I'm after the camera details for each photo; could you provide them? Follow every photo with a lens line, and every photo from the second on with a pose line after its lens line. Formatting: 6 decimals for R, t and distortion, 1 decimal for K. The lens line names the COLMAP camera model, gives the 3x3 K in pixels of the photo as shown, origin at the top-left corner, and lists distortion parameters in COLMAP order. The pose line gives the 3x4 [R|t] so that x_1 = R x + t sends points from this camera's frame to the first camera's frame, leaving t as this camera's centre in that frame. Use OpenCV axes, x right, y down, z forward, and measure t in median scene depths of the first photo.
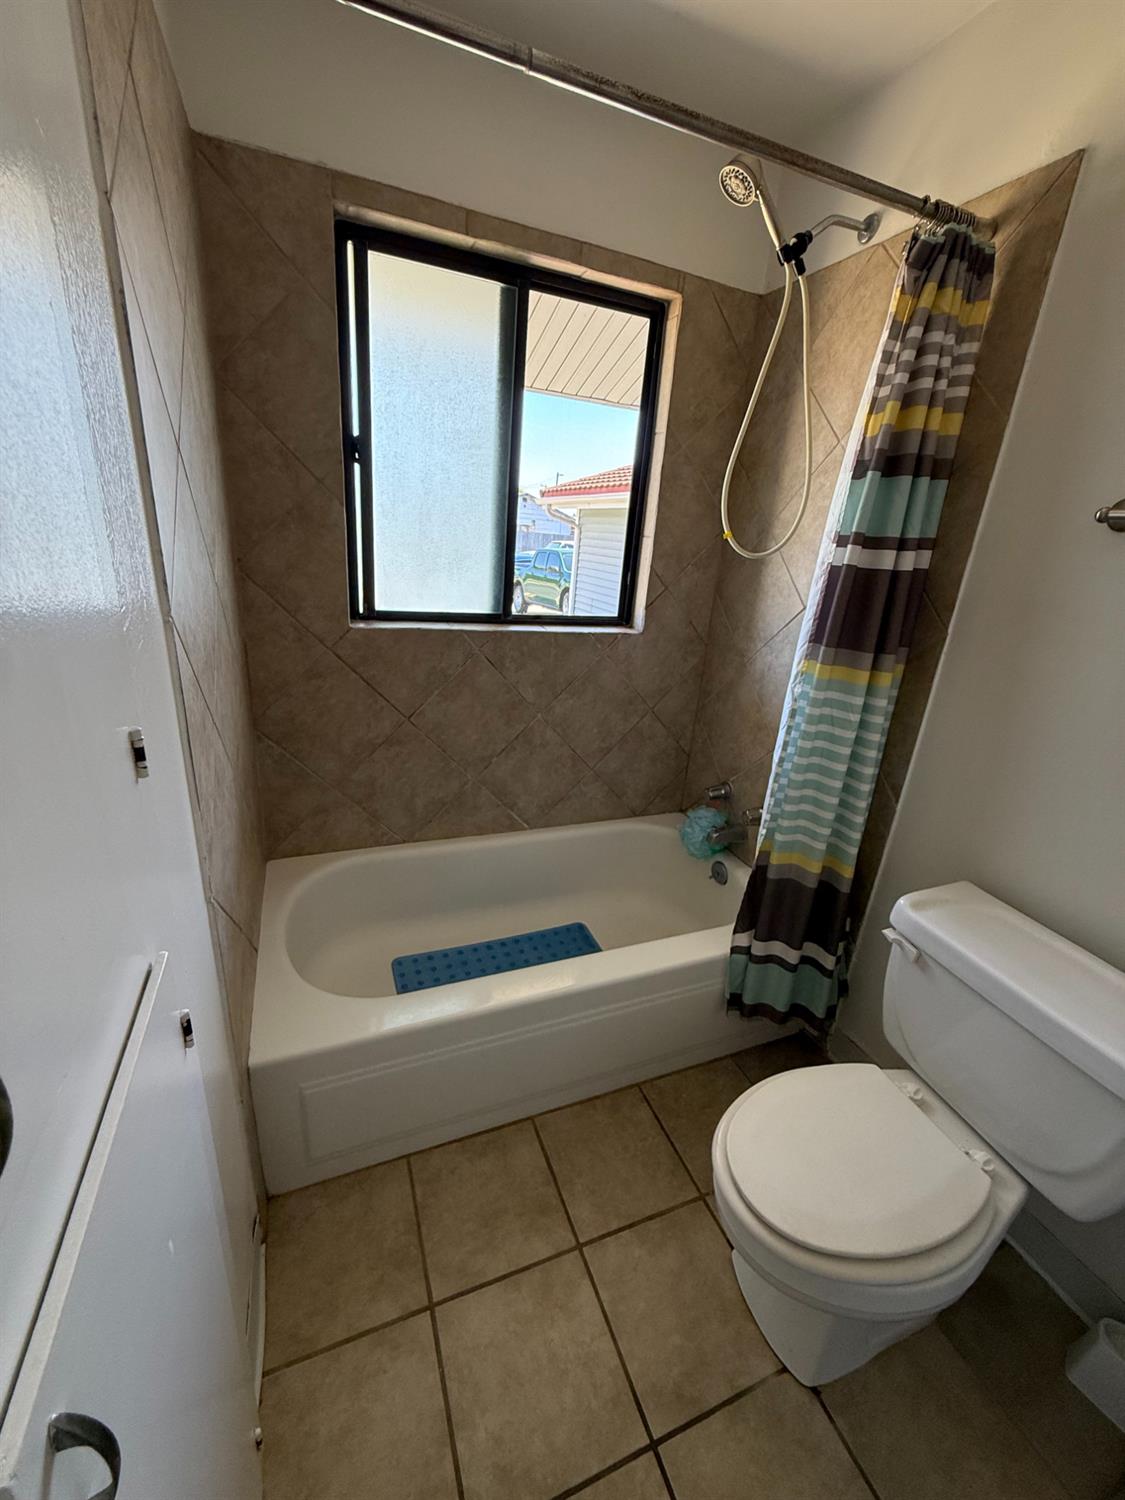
lens RADIAL K [[598.0, 0, 560.5], [0, 598.0, 747.0], [0, 0, 1]] dist [0.000859, -0.000053]
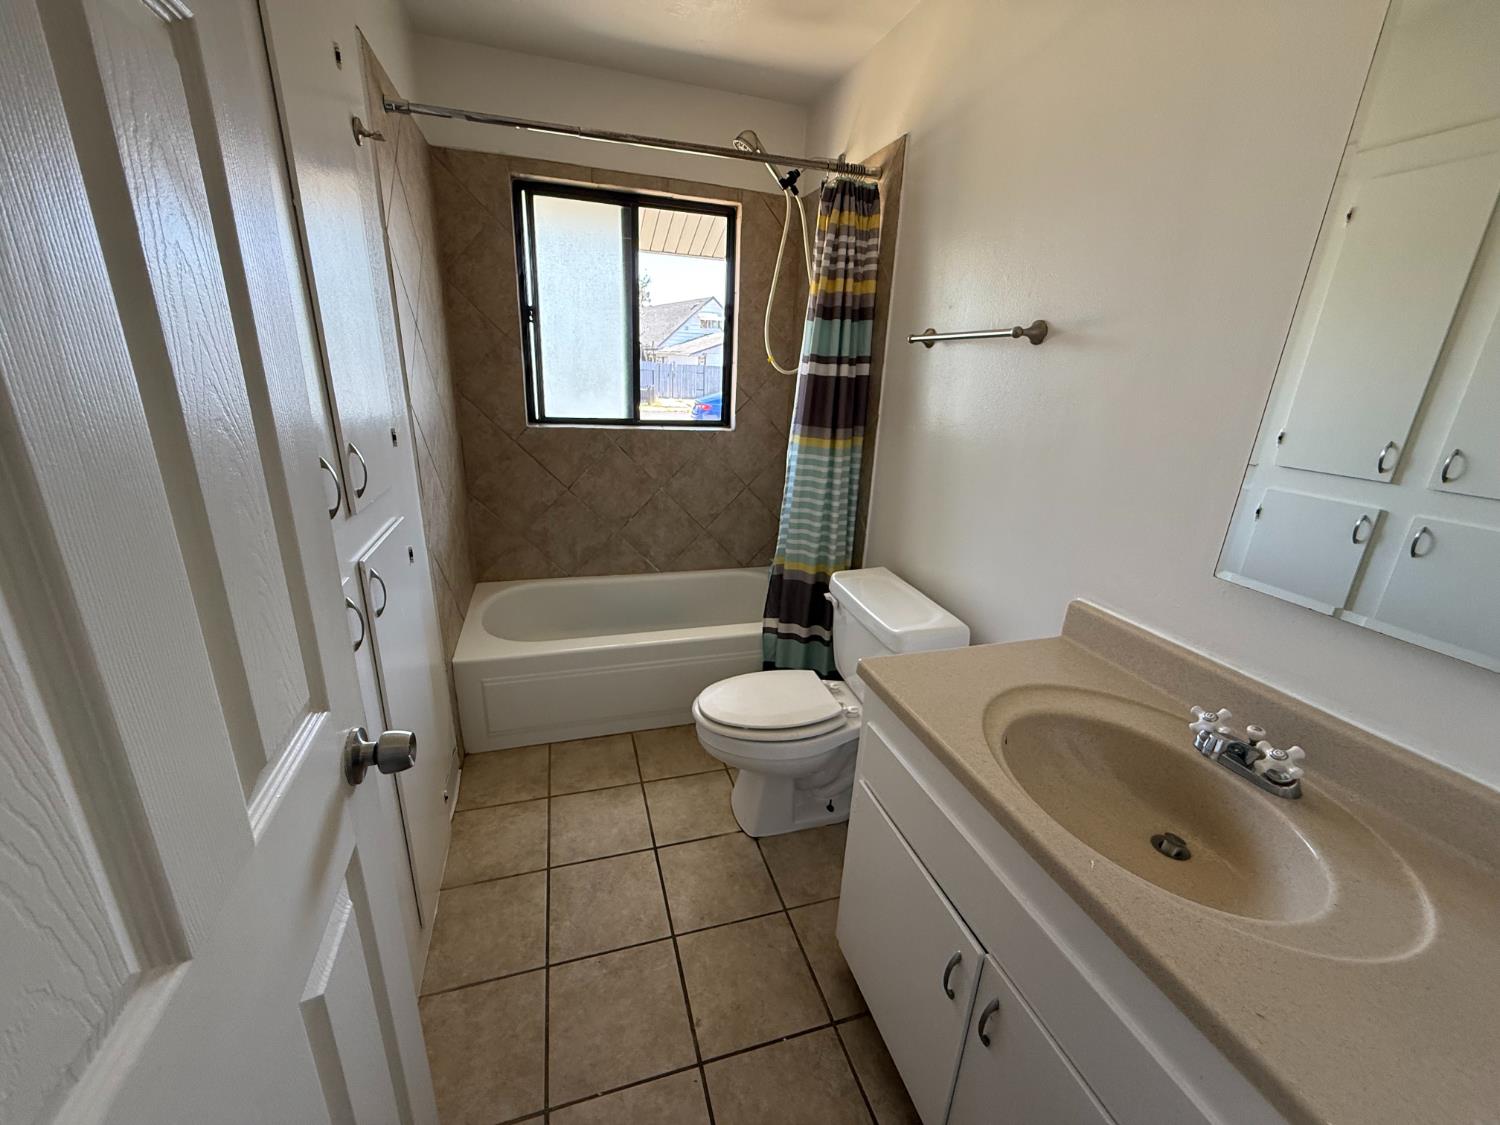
lens RADIAL K [[598.0, 0, 749.2], [0, 598.0, 562.6], [0, 0, 1]] dist [0.000859, -0.000053]
pose [[0.996246, -0.006200, -0.086342, 0.394008], [0.003607, 0.999539, -0.030155, 0.223879], [0.086489, 0.029730, 0.995809, -0.540409]]
